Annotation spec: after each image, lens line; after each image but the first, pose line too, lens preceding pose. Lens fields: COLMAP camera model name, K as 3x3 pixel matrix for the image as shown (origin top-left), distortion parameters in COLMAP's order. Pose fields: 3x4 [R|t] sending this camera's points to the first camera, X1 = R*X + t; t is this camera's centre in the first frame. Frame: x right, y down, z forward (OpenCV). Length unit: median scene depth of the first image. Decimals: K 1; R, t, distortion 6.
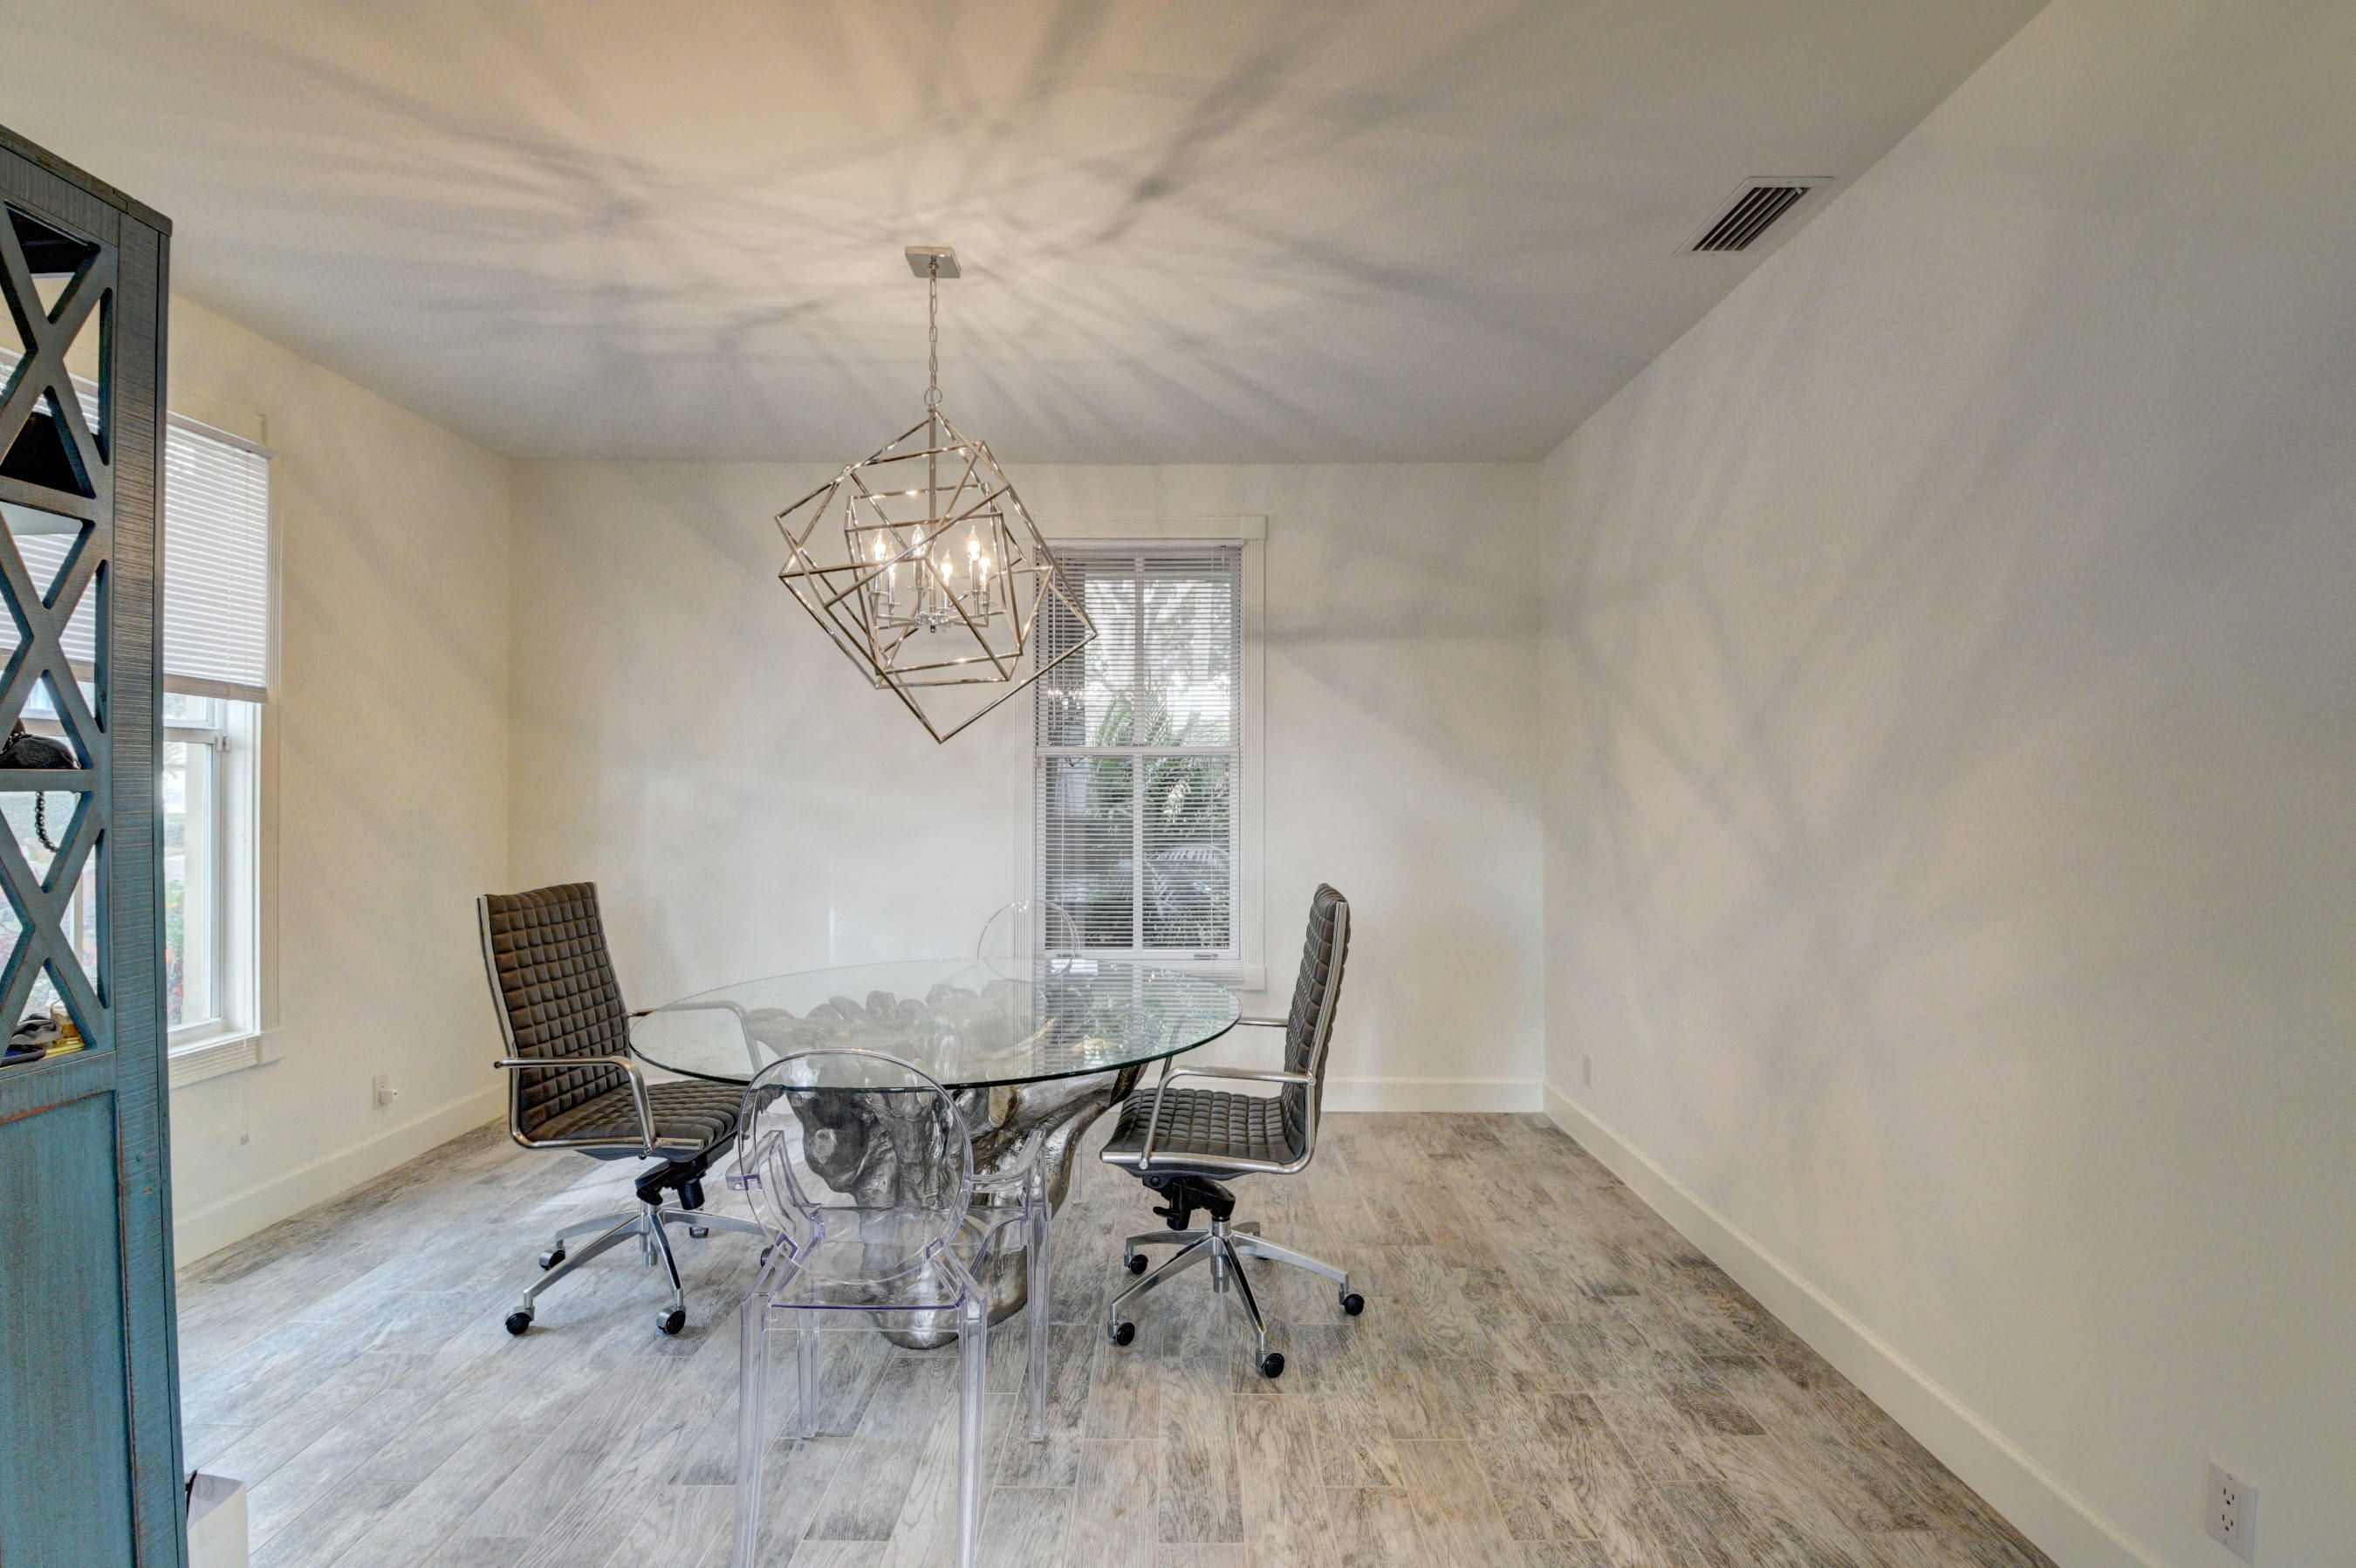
lens RADIAL K [[1030.8, 0, 1174.7], [0, 1030.8, 787.4], [0, 0, 1]] dist [-0.006627, -0.009605]
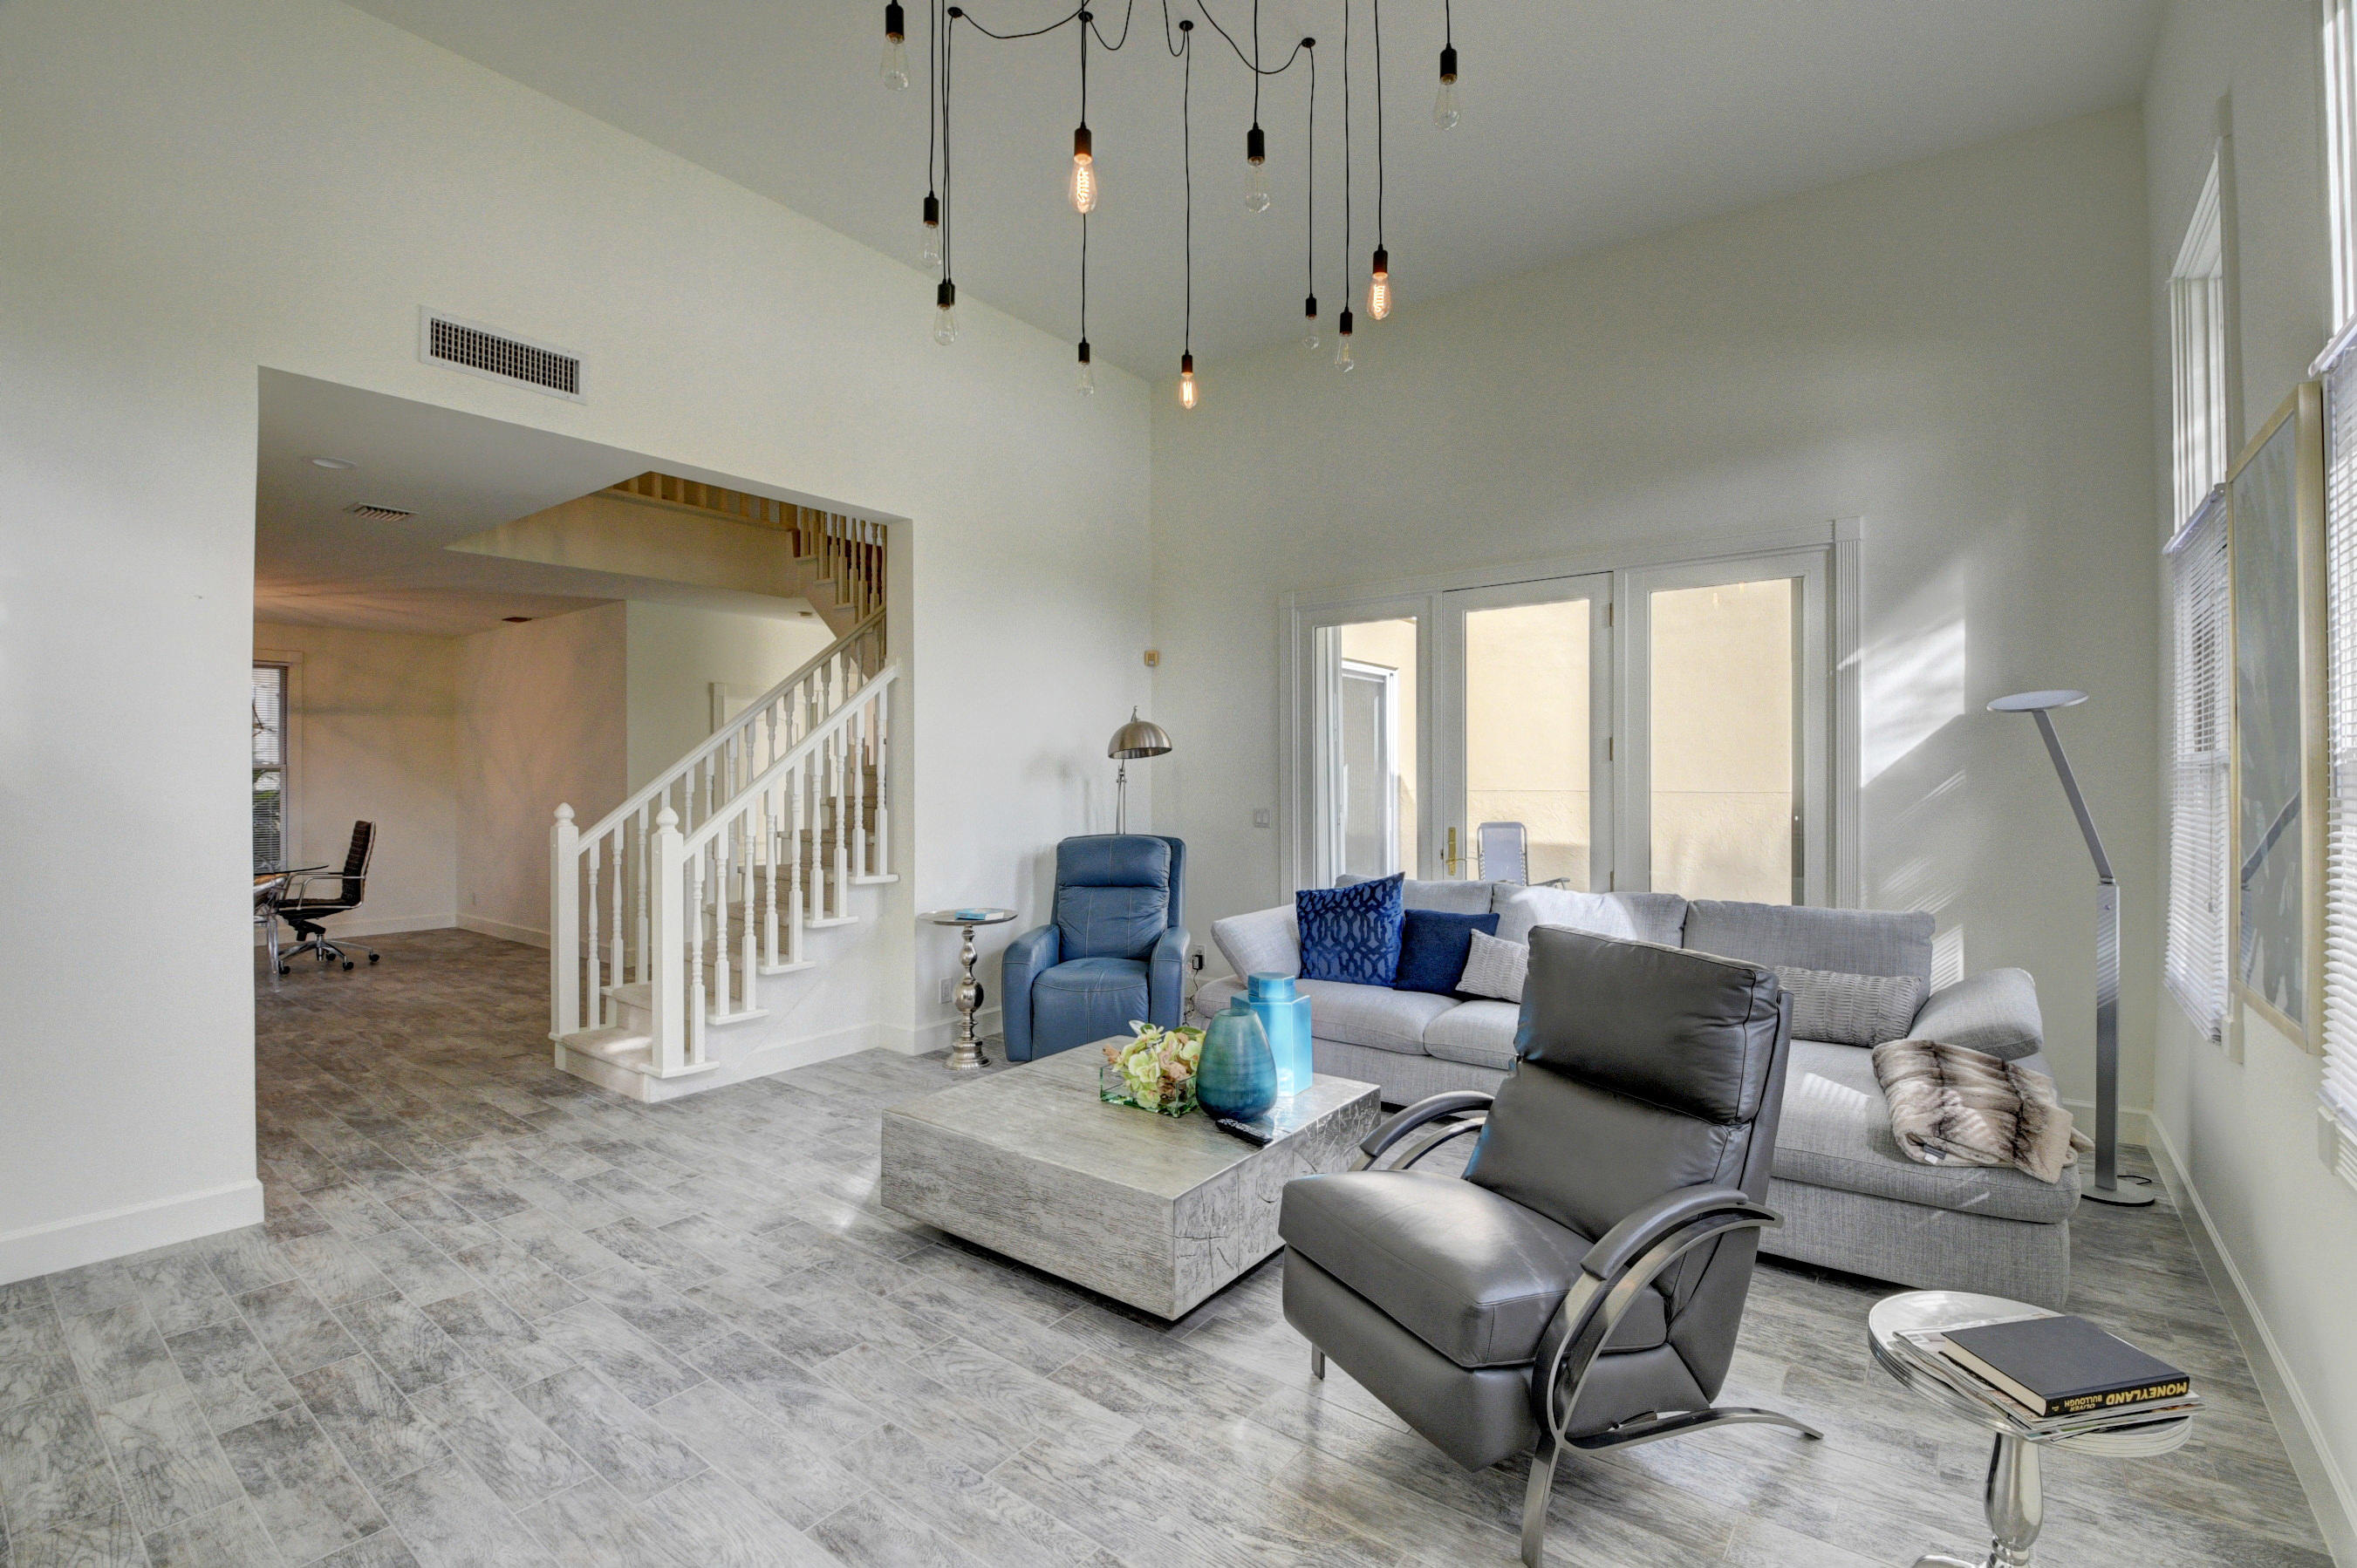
lens RADIAL K [[1031.1, 0, 1175.6], [0, 1031.1, 783.8], [0, 0, 1]] dist [-0.006627, -0.009605]
pose [[0.603753, 0.003312, 0.797164, -0.694204], [-0.003649, 0.999992, -0.001391, -0.008001], [-0.797163, -0.002069, 0.603761, -2.307958]]
